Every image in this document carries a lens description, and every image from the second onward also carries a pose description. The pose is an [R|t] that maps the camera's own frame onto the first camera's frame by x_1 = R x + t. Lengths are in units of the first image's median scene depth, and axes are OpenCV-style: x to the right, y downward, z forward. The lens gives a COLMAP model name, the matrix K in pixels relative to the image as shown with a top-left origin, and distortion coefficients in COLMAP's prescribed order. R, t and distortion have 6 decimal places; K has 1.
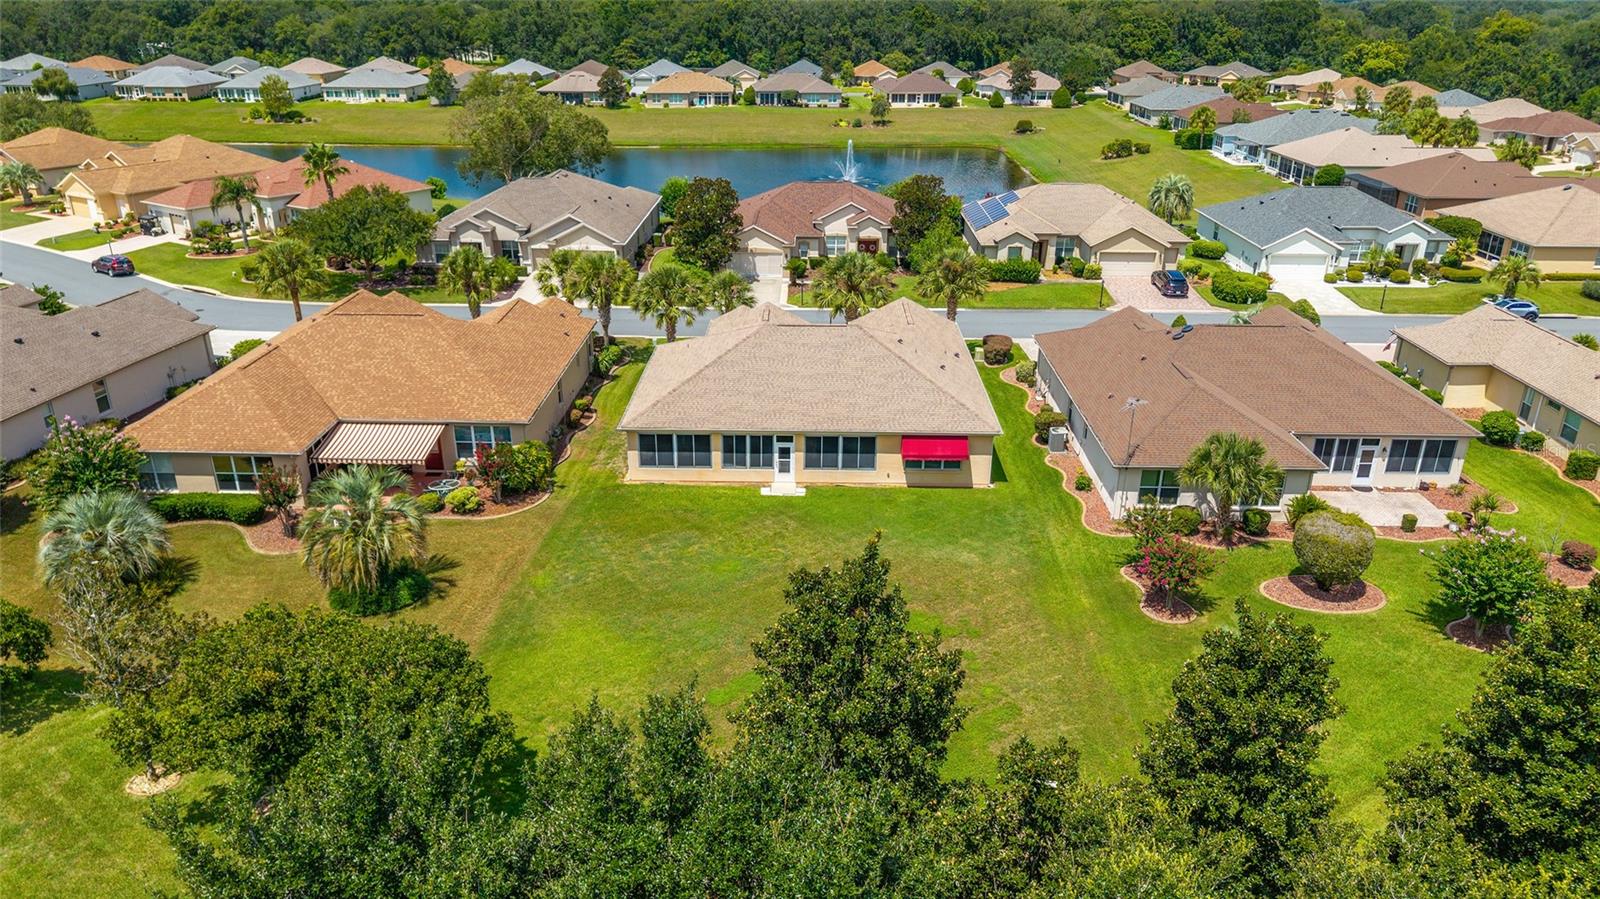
lens RADIAL K [[1088.1, 0, 800.4], [0, 1088.1, 468.9], [0, 0, 1]] dist [0.026926, -0.029496]
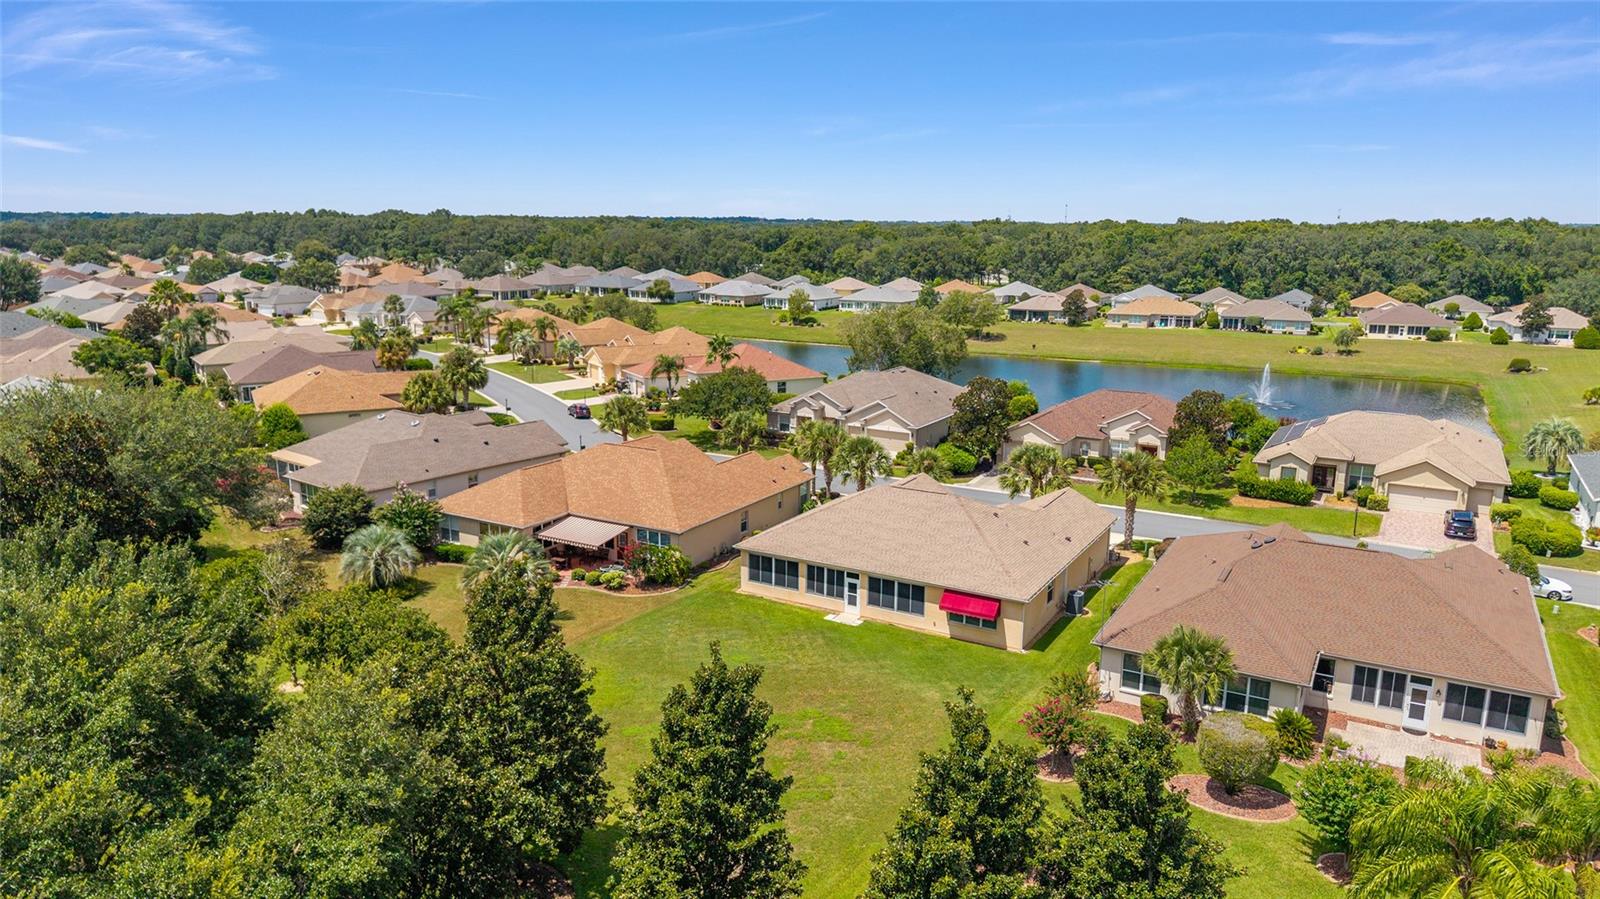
lens RADIAL K [[1071.4, 0, 784.3], [0, 1071.4, 458.0], [0, 0, 1]] dist [0.028181, -0.045613]
pose [[0.867840, 0.105073, -0.485606, 0.242209], [-0.198685, 0.969224, -0.145360, 0.016524], [0.455387, 0.222632, 0.862008, -0.036774]]
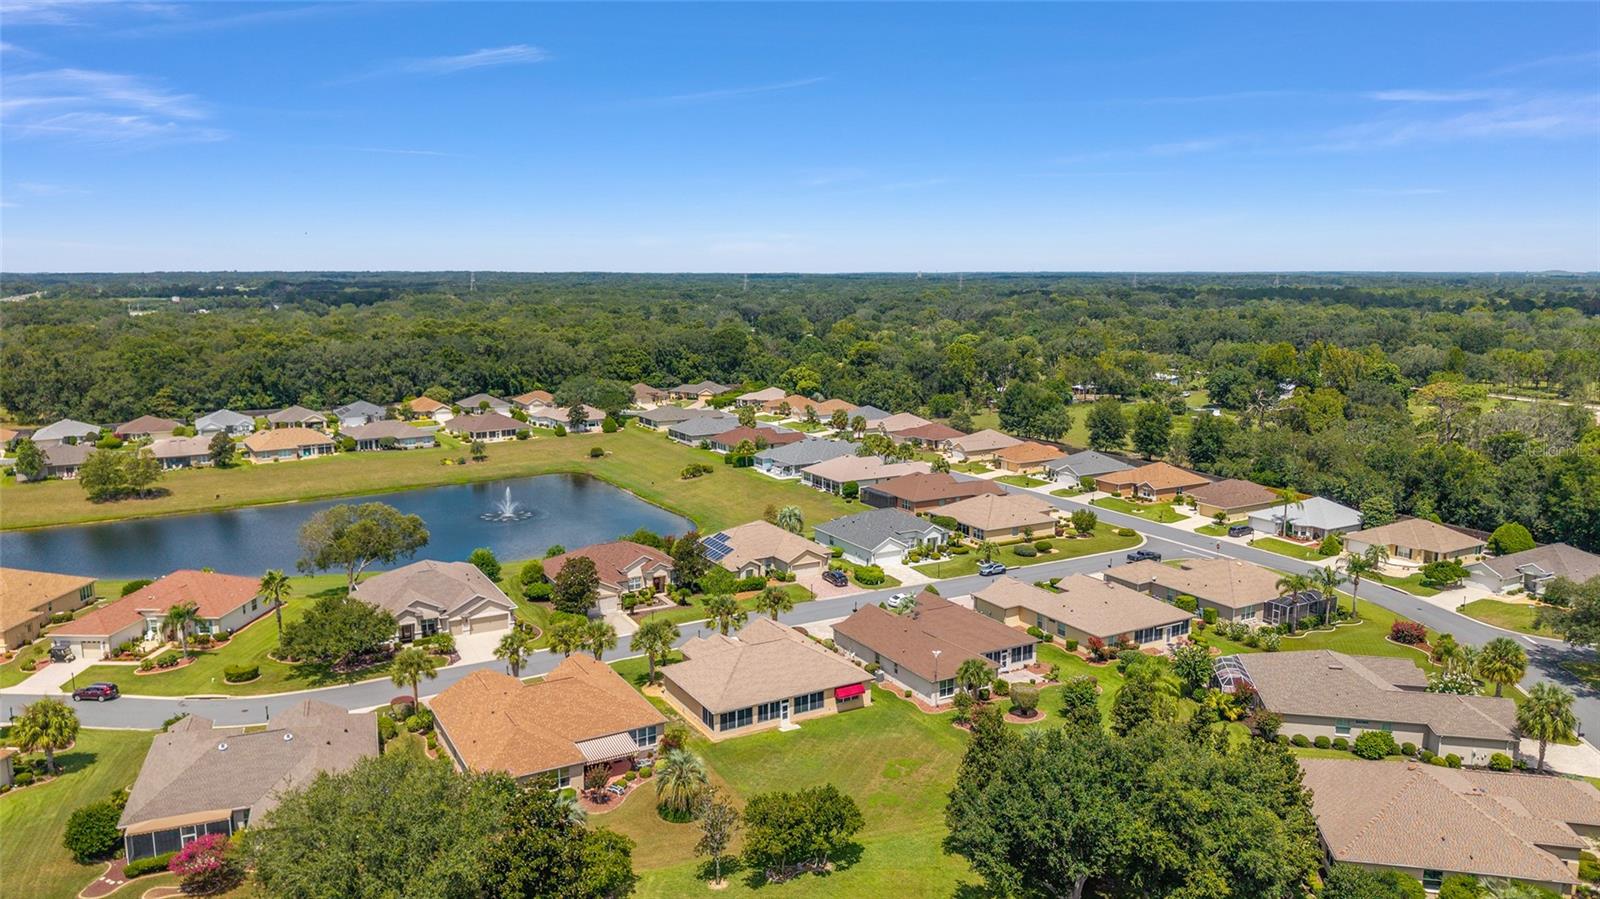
lens RADIAL K [[1090.1, 0, 800.0], [0, 1090.1, 449.5], [0, 0, 1]] dist [0.062097, -0.093677]
pose [[0.860238, -0.089971, 0.501893, -0.498411], [0.209356, 0.959837, -0.186770, -0.047211], [-0.464932, 0.265741, 0.844524, -0.444639]]
